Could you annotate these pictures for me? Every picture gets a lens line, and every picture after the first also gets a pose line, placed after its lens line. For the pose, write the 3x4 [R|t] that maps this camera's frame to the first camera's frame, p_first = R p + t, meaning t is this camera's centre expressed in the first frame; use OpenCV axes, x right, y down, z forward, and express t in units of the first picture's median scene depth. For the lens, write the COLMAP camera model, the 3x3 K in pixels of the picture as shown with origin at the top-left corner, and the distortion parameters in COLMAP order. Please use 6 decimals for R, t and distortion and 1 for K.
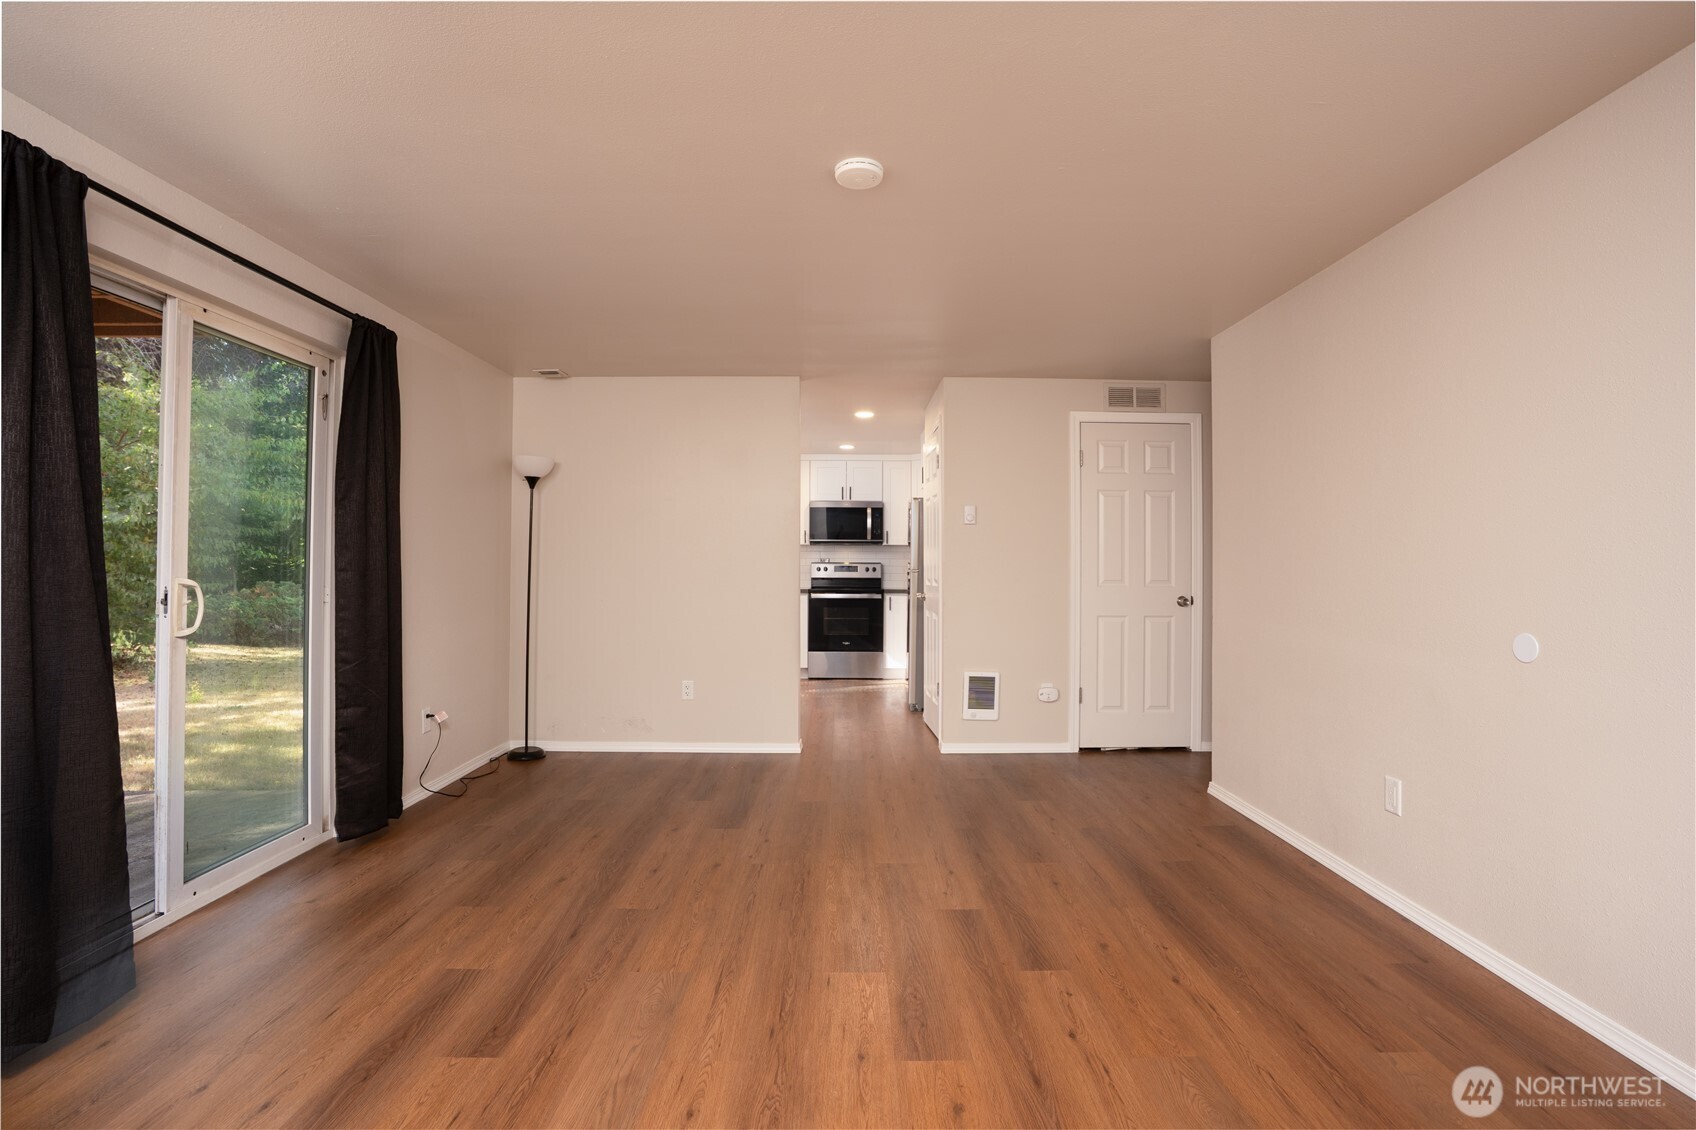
lens RADIAL K [[783.3, 0, 852.6], [0, 783.3, 555.5], [0, 0, 1]] dist [-0.072131, 0.029826]
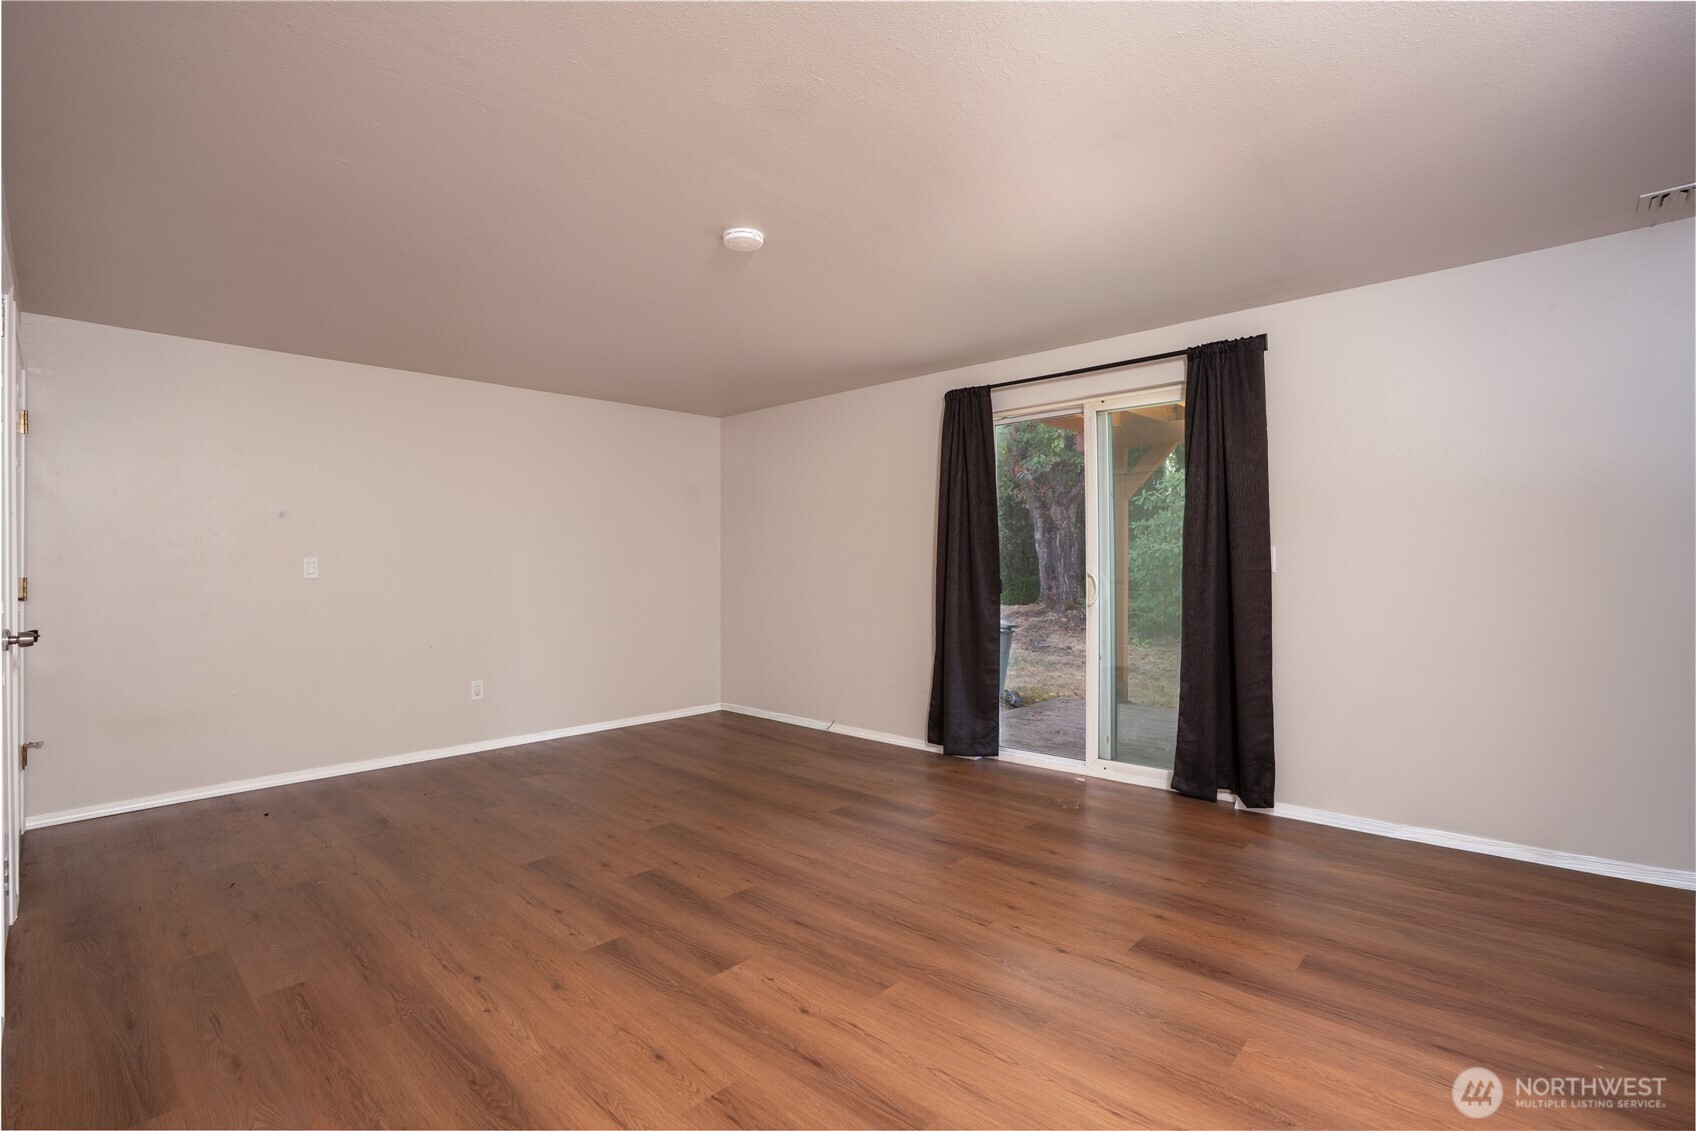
lens RADIAL K [[783.3, 0, 852.6], [0, 783.3, 556.0], [0, 0, 1]] dist [-0.072131, 0.029826]
pose [[-0.690102, -0.002712, -0.723707, 0.733167], [0.014841, 0.999730, -0.017898, 0.020683], [0.723560, -0.023093, -0.689875, 1.869087]]
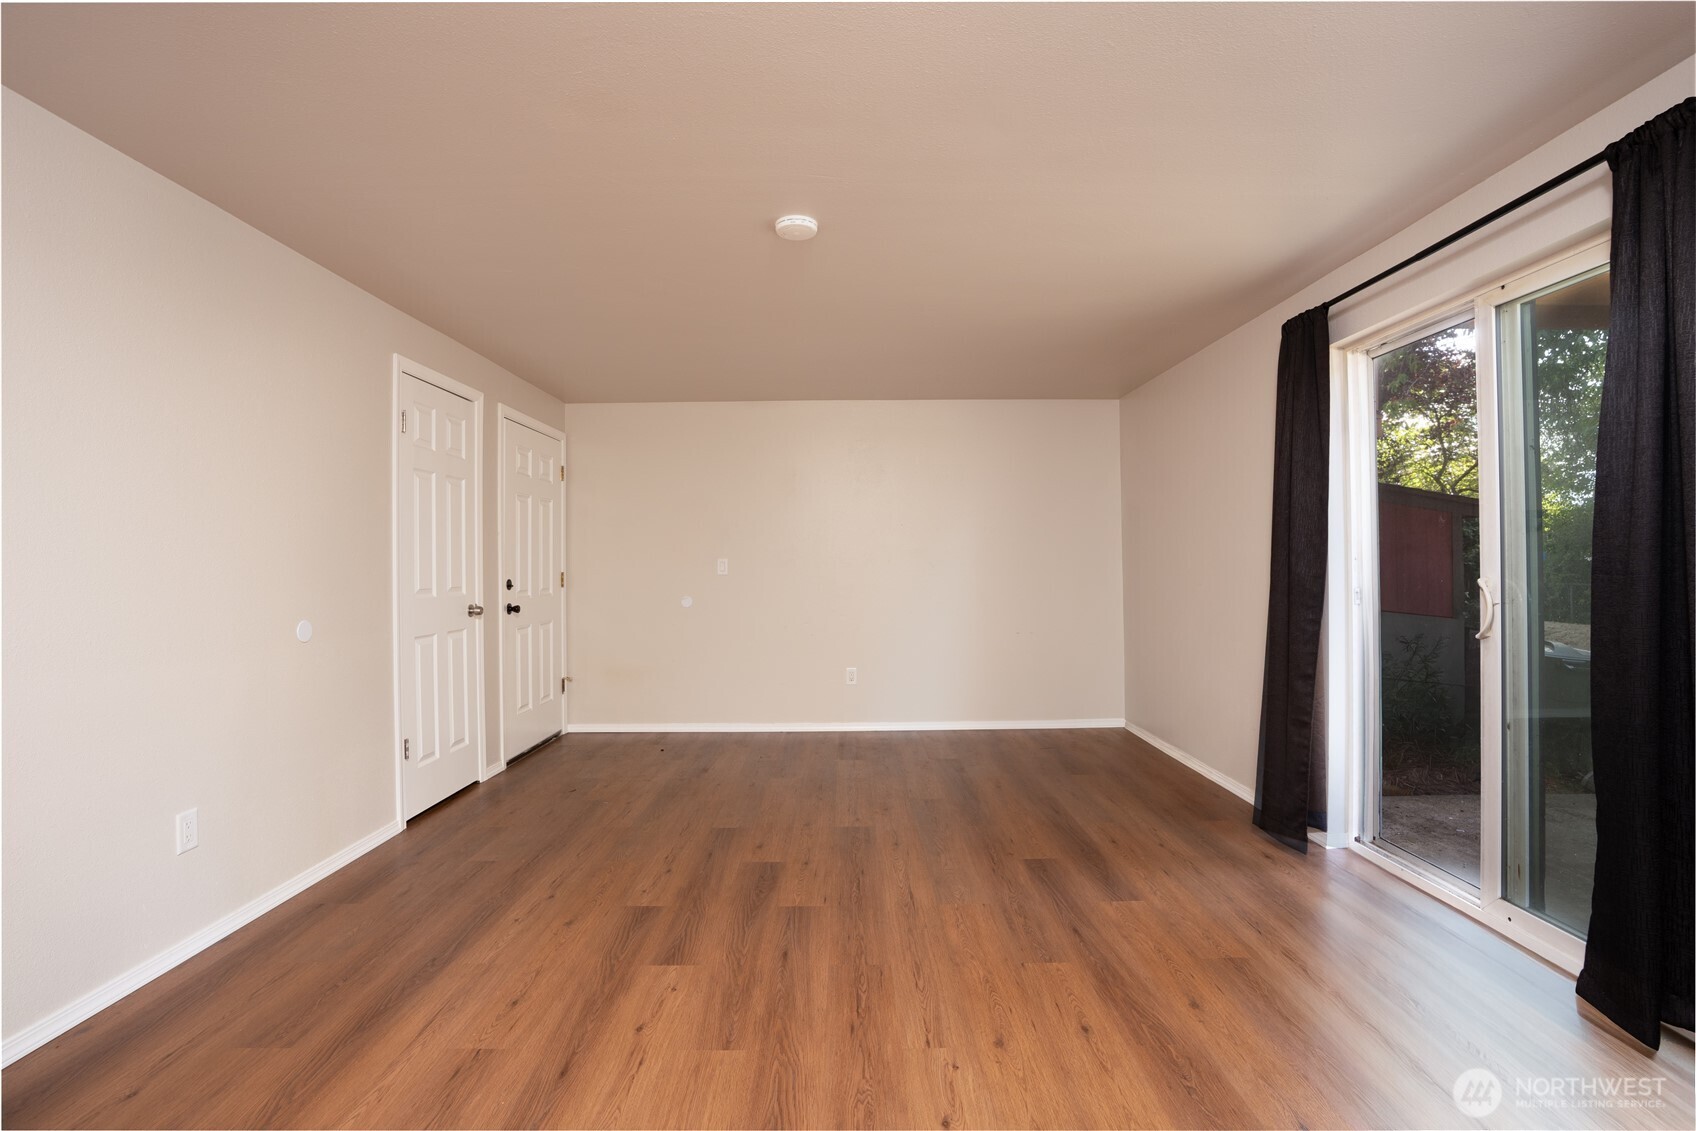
lens RADIAL K [[783.3, 0, 852.6], [0, 783.3, 556.0], [0, 0, 1]] dist [-0.072131, 0.029826]
pose [[-0.999982, 0.004451, 0.004012, -0.075940], [0.004361, 0.999743, -0.022246, 0.020541], [-0.004110, -0.022228, -0.999744, 2.061364]]
